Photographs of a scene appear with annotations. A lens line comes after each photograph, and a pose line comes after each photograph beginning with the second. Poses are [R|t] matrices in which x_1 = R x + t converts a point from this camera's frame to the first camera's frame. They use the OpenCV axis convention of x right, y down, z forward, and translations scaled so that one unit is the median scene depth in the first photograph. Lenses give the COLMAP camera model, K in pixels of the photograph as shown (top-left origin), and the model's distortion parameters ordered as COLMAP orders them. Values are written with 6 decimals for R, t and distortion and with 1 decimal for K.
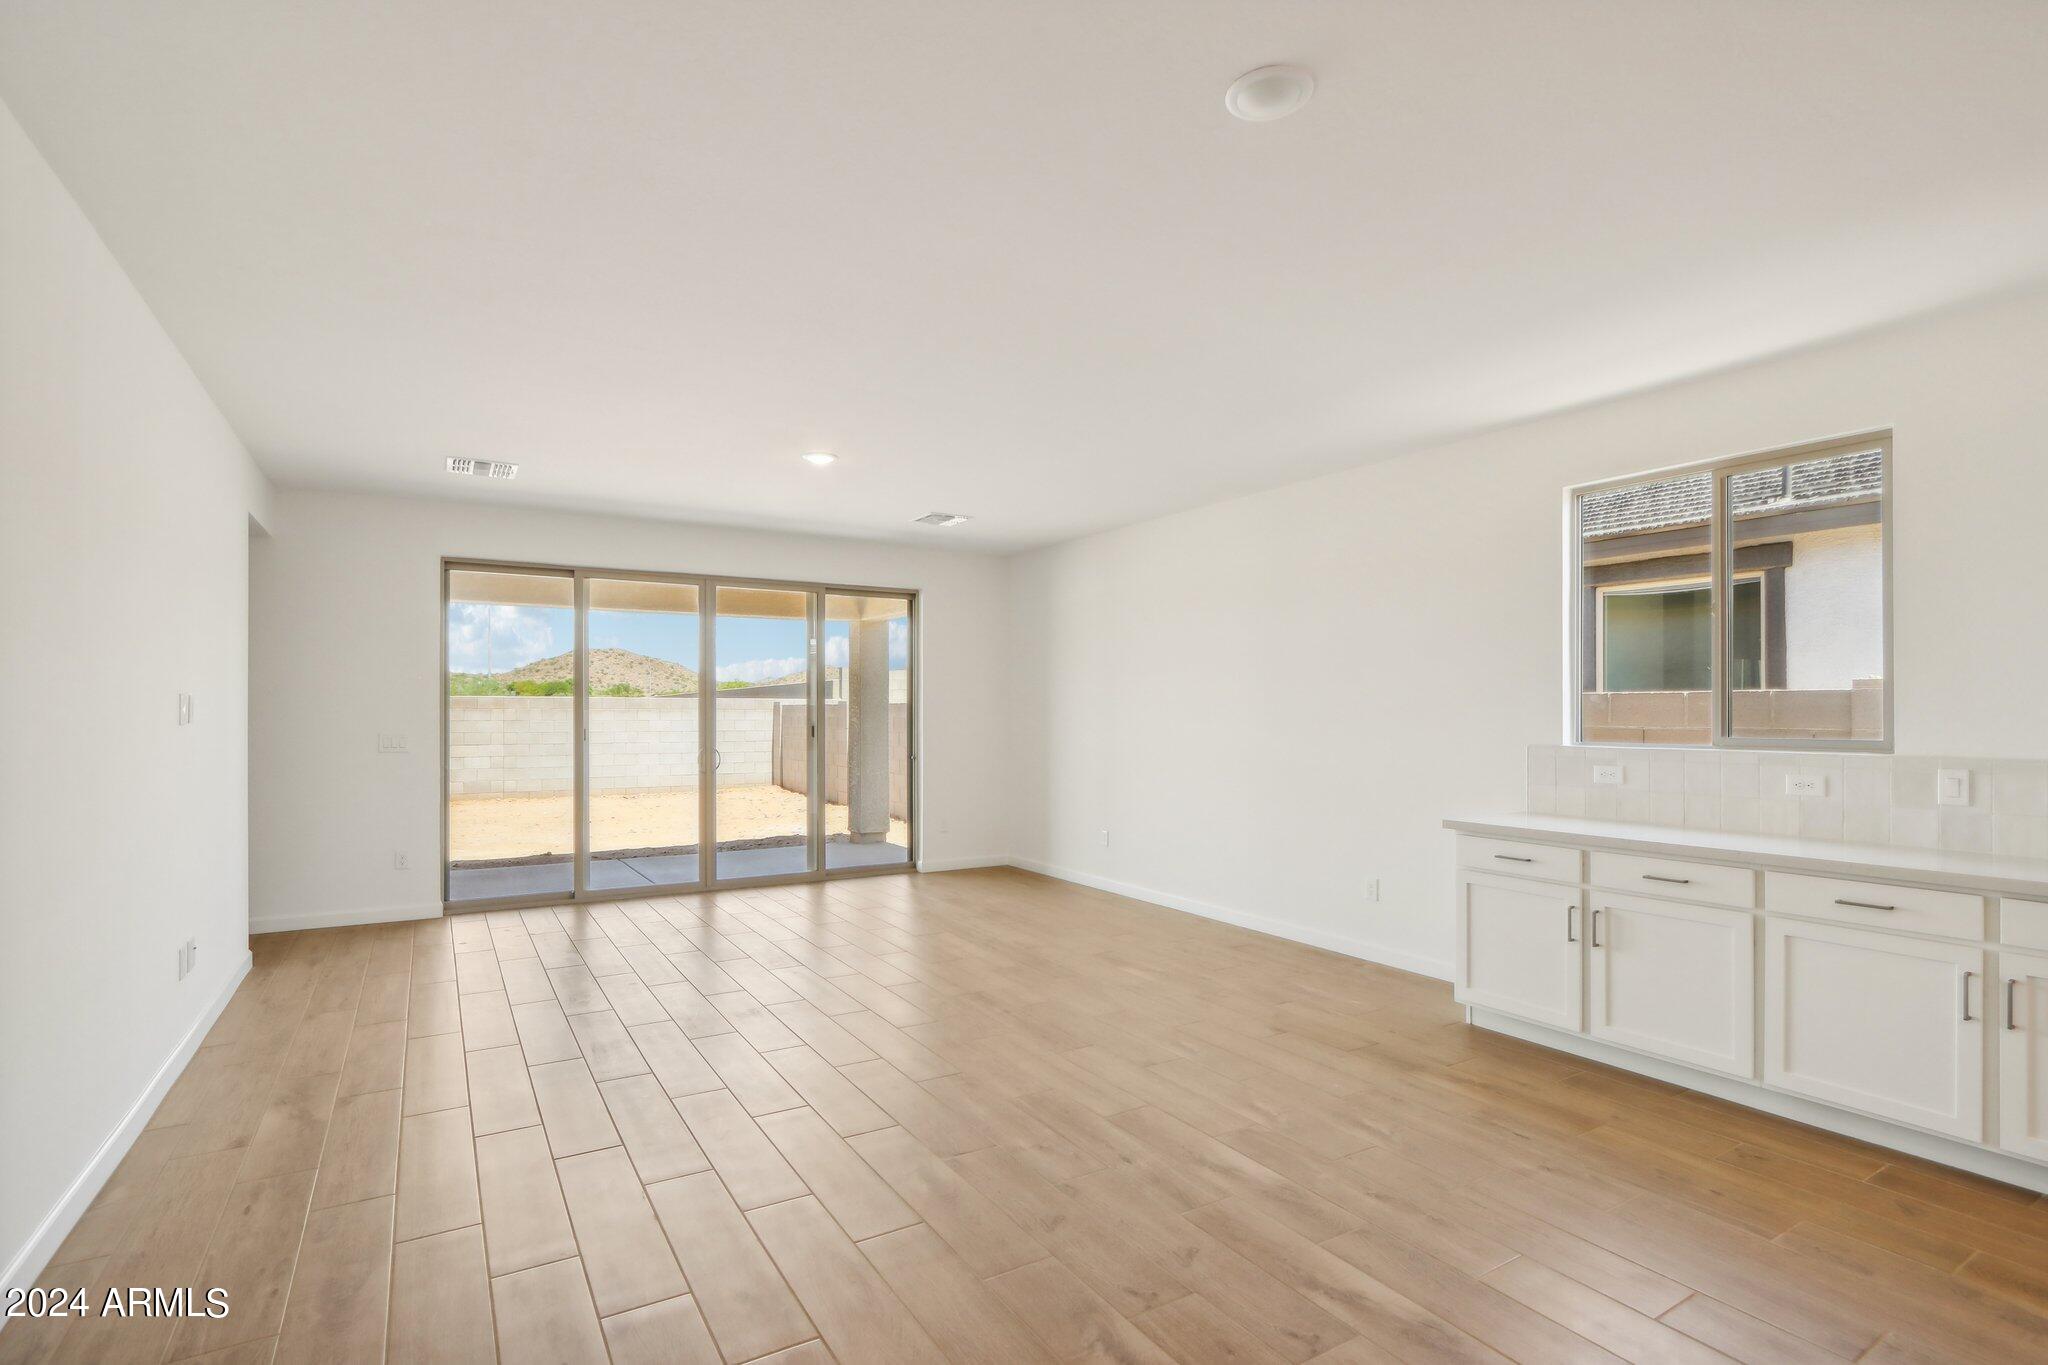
lens RADIAL K [[958.1, 0, 990.7], [0, 958.1, 696.8], [0, 0, 1]] dist [-0.016728, -0.000201]
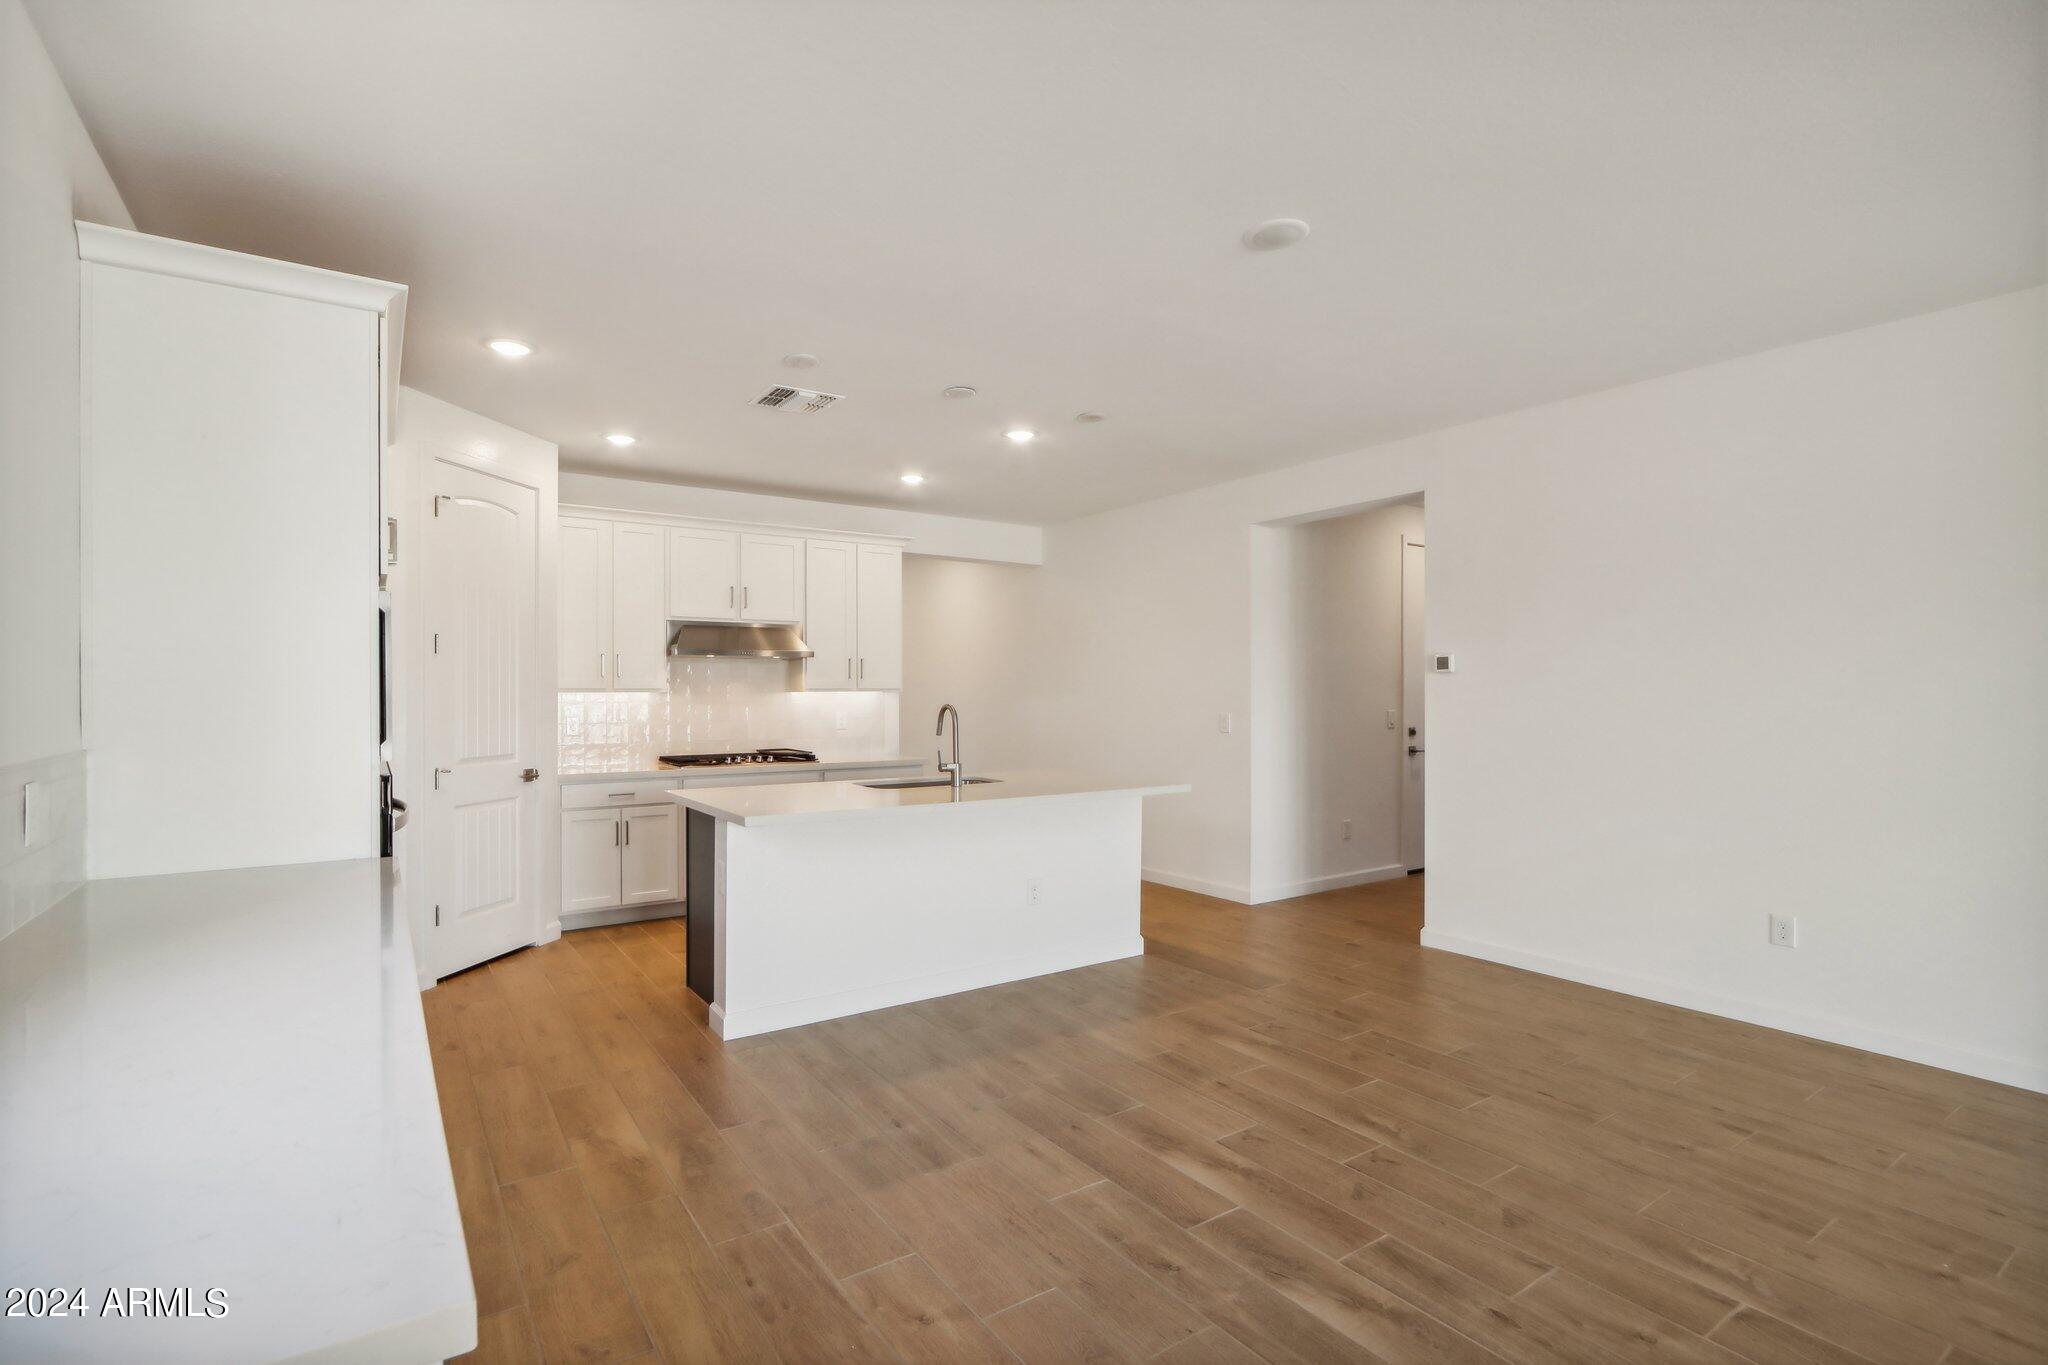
lens RADIAL K [[958.1, 0, 990.7], [0, 958.1, 696.8], [0, 0, 1]] dist [-0.016728, -0.000201]
pose [[-0.998951, 0.000081, -0.045800, 0.306308], [0.000508, 0.999956, -0.009320, 0.015732], [0.045797, -0.009333, -0.998907, 0.935342]]
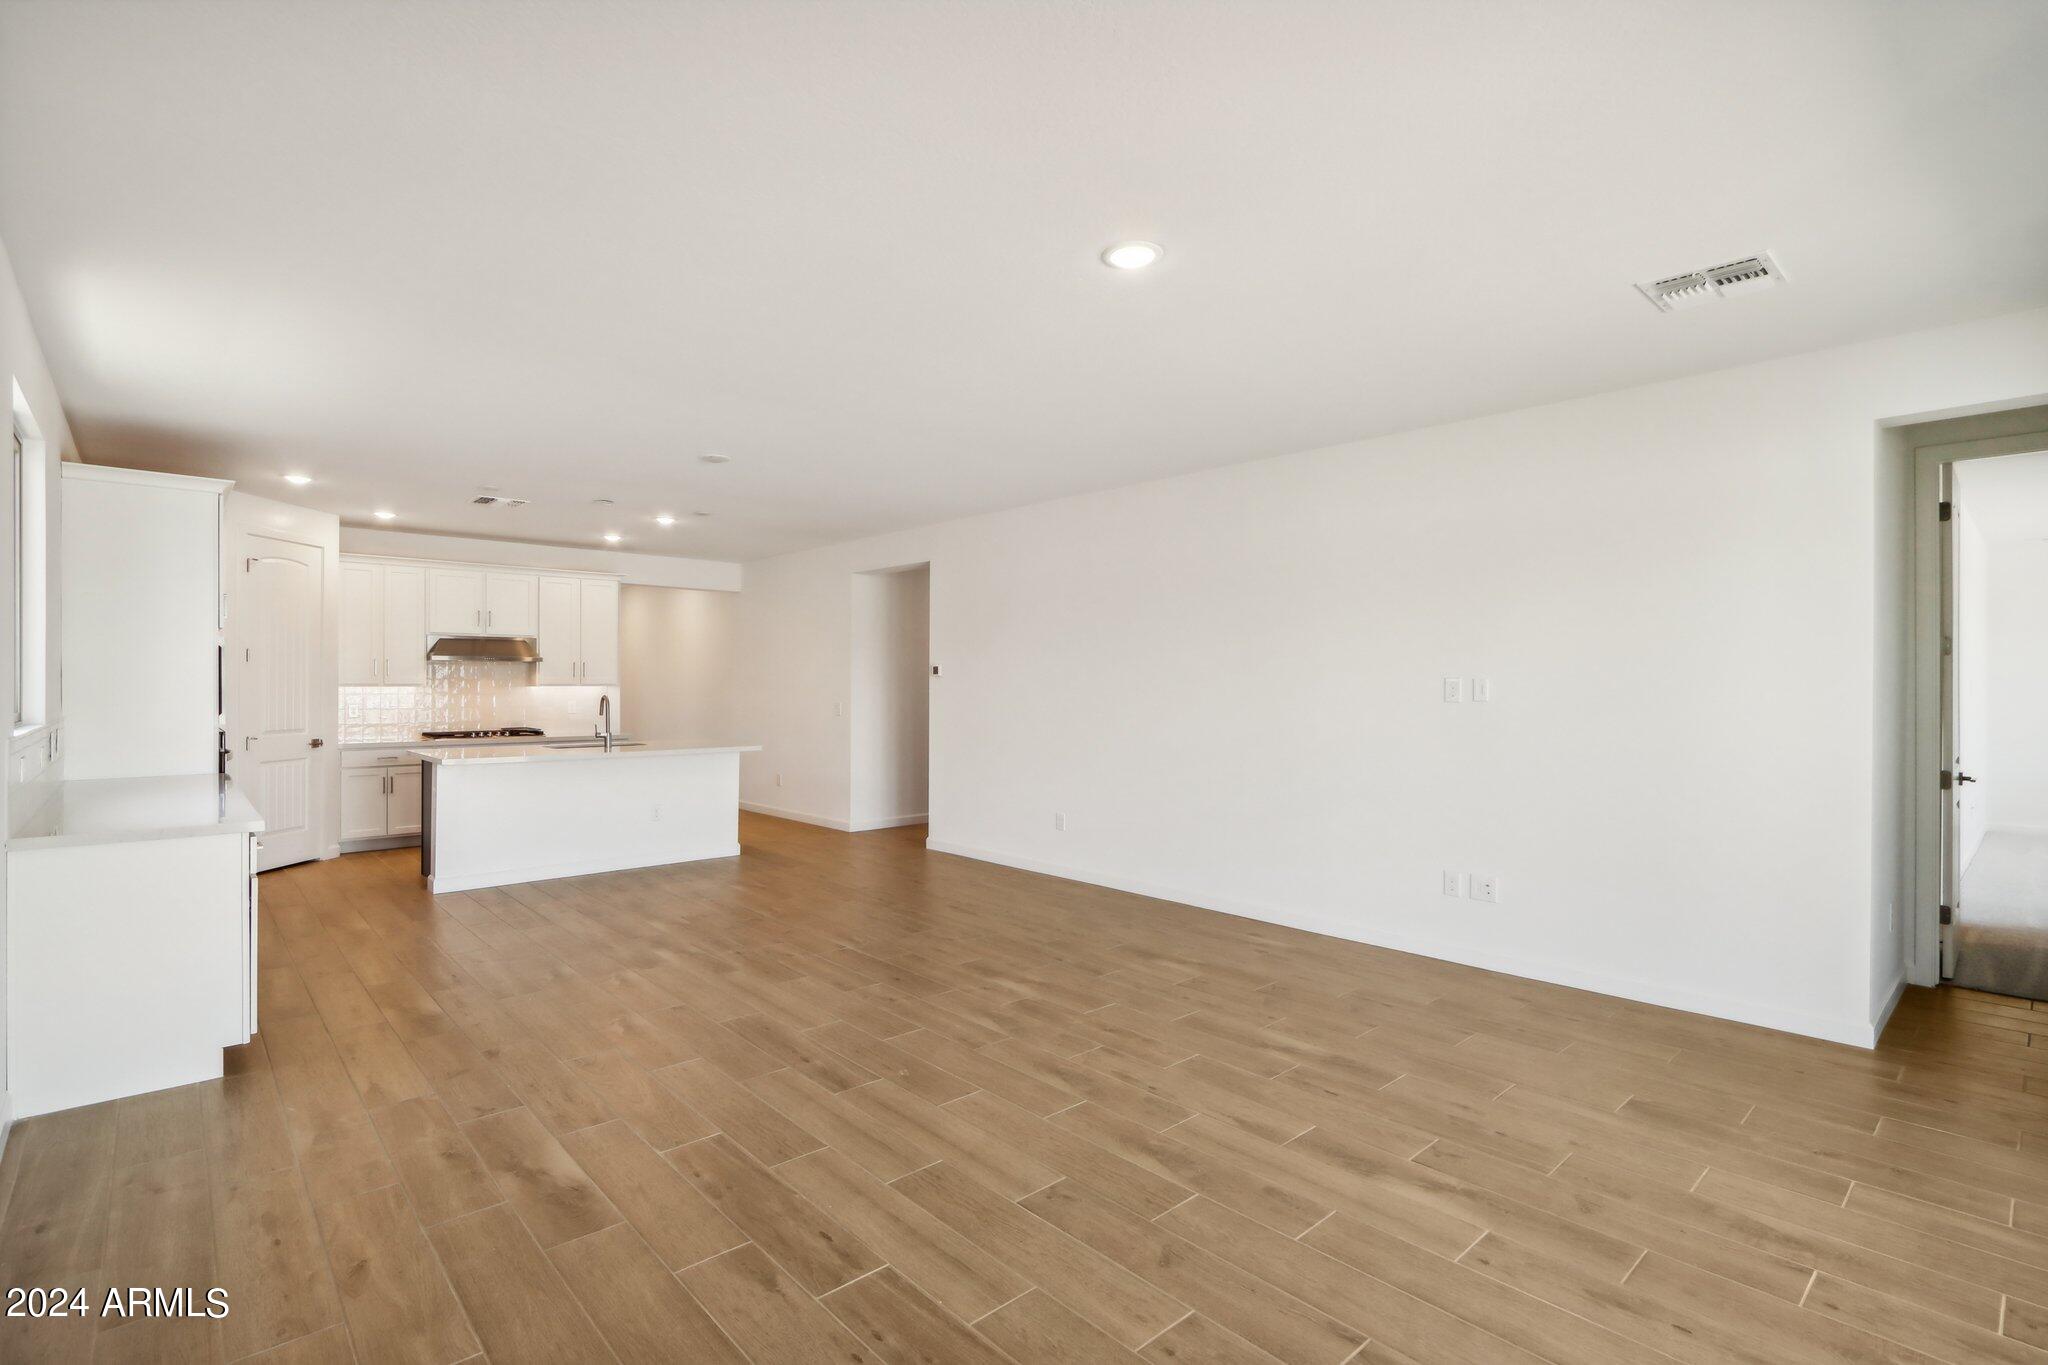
lens RADIAL K [[964.8, 0, 1004.6], [0, 964.8, 687.4], [0, 0, 1]] dist [-0.014869, -0.000369]
pose [[-0.981022, -0.003328, -0.193867, 0.006094], [-0.001219, 0.999939, -0.011001, 0.017461], [0.193892, -0.010556, -0.980966, 1.532330]]
